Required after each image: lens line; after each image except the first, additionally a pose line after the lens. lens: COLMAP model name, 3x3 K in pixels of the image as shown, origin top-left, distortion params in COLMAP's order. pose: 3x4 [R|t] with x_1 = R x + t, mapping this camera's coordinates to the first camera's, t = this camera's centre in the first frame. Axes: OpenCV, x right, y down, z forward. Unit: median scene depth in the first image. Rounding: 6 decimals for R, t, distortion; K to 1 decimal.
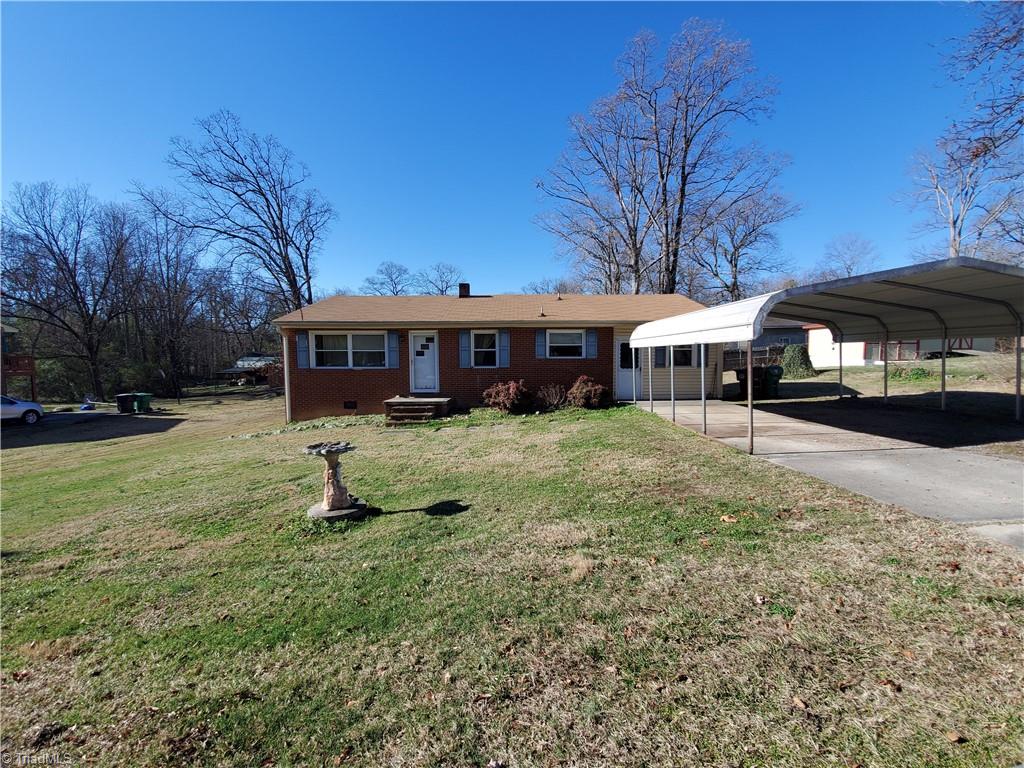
lens RADIAL K [[414.4, 0, 512.0], [0, 414.4, 384.0], [0, 0, 1]] dist [0.000716, -0.000003]
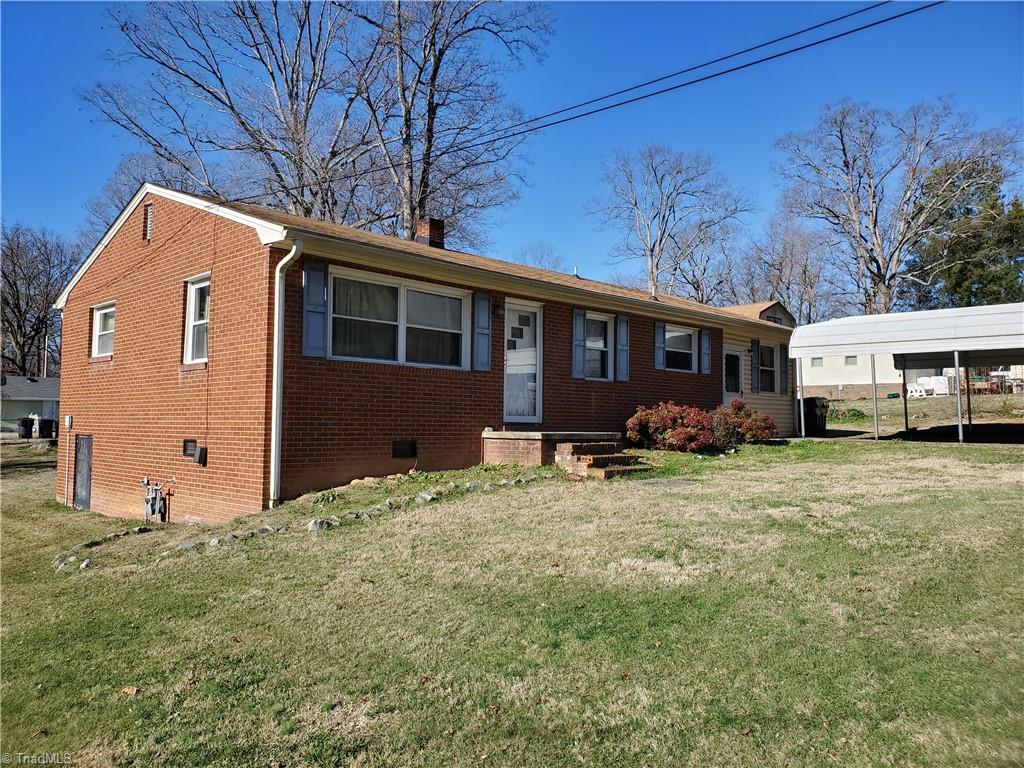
lens RADIAL K [[791.7, 0, 512.0], [0, 791.7, 384.0], [0, 0, 1]] dist [0.049026, 0.002871]
pose [[0.728441, 0.047659, 0.683449, -0.874515], [0.023506, 0.995251, -0.094456, 0.064129], [-0.684706, 0.084871, 0.723861, 0.308445]]
